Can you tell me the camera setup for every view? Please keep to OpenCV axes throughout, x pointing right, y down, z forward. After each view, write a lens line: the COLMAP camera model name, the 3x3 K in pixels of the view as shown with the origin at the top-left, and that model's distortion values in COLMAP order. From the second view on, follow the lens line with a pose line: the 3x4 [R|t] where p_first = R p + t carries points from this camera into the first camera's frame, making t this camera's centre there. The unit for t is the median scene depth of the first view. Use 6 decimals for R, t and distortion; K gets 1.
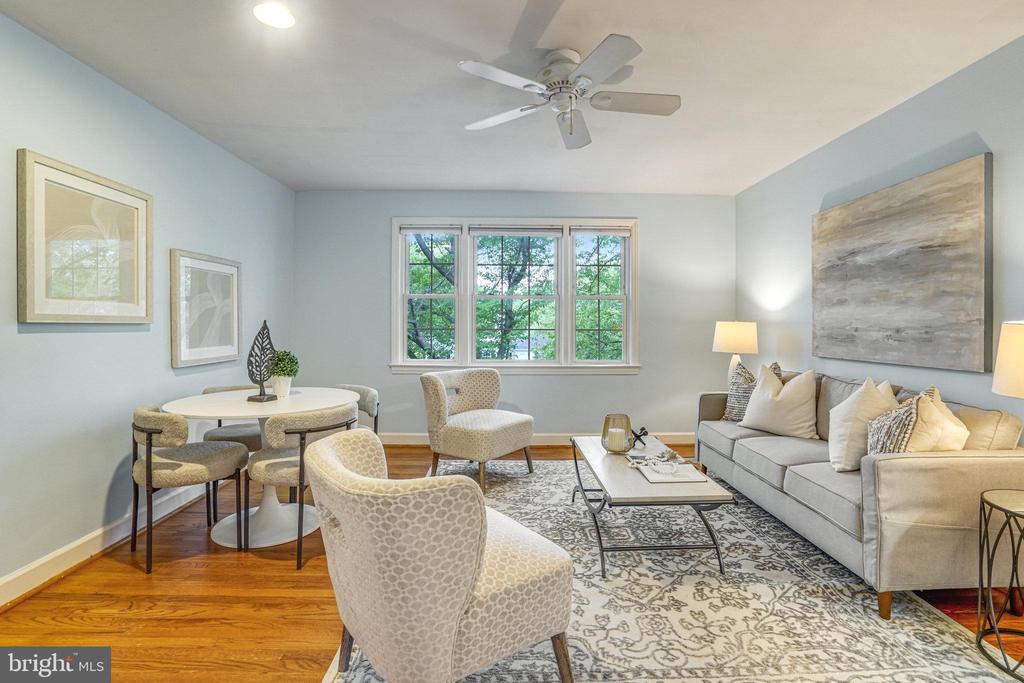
lens RADIAL K [[475.6, 0, 514.4], [0, 475.6, 329.2], [0, 0, 1]] dist [-0.089163, 0.034401]
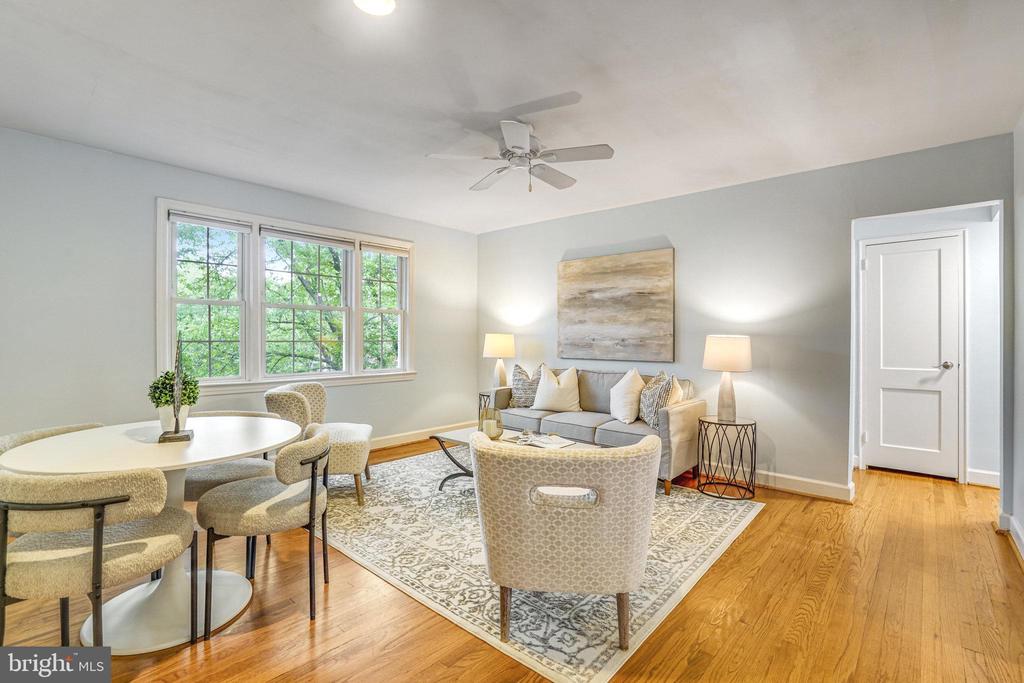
lens RADIAL K [[471.8, 0, 502.4], [0, 471.8, 334.7], [0, 0, 1]] dist [-0.047316, 0.008788]
pose [[0.688325, 0.002838, 0.725396, -0.680805], [0.003823, 0.999964, -0.007541, -0.005425], [-0.725392, 0.007964, 0.688290, 0.108608]]
